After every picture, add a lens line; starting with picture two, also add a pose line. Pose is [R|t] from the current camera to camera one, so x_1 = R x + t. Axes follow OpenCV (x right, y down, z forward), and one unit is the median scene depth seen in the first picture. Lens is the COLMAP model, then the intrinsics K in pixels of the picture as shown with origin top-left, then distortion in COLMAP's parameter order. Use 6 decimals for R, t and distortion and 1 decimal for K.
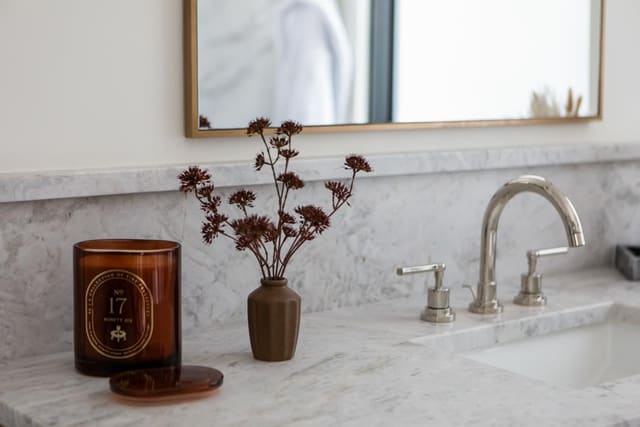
lens RADIAL K [[1196.2, 0, 319.7], [0, 1196.2, 213.3], [0, 0, 1]] dist [-0.012686, 0.000000]
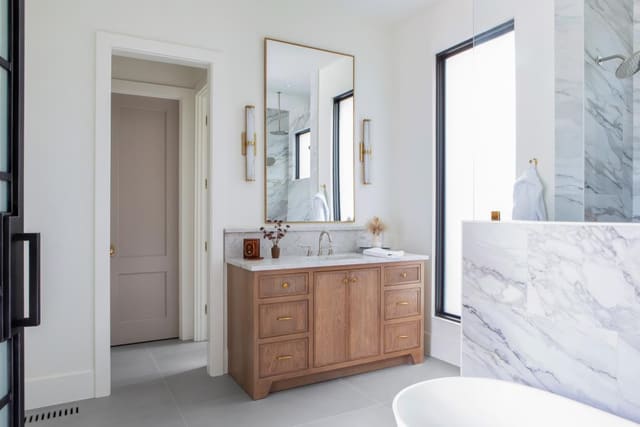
lens RADIAL K [[441.6, 0, 320.2], [0, 441.6, 214.7], [0, 0, 1]] dist [-0.001089, -0.000993]
pose [[0.993294, -0.005815, -0.115471, 0.459099], [-0.007907, 0.992979, -0.118027, 0.166908], [0.115347, 0.118148, 0.986274, -1.262271]]
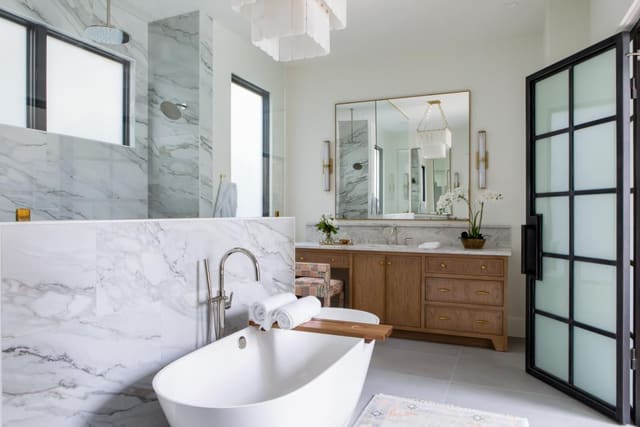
lens RADIAL K [[441.6, 0, 319.4], [0, 441.6, 211.9], [0, 0, 1]] dist [-0.001089, -0.000993]
pose [[-0.518042, -0.008592, 0.855312, -2.461340], [0.097001, 0.992909, 0.068726, -0.432402], [-0.849837, 0.118569, -0.513535, 3.418748]]
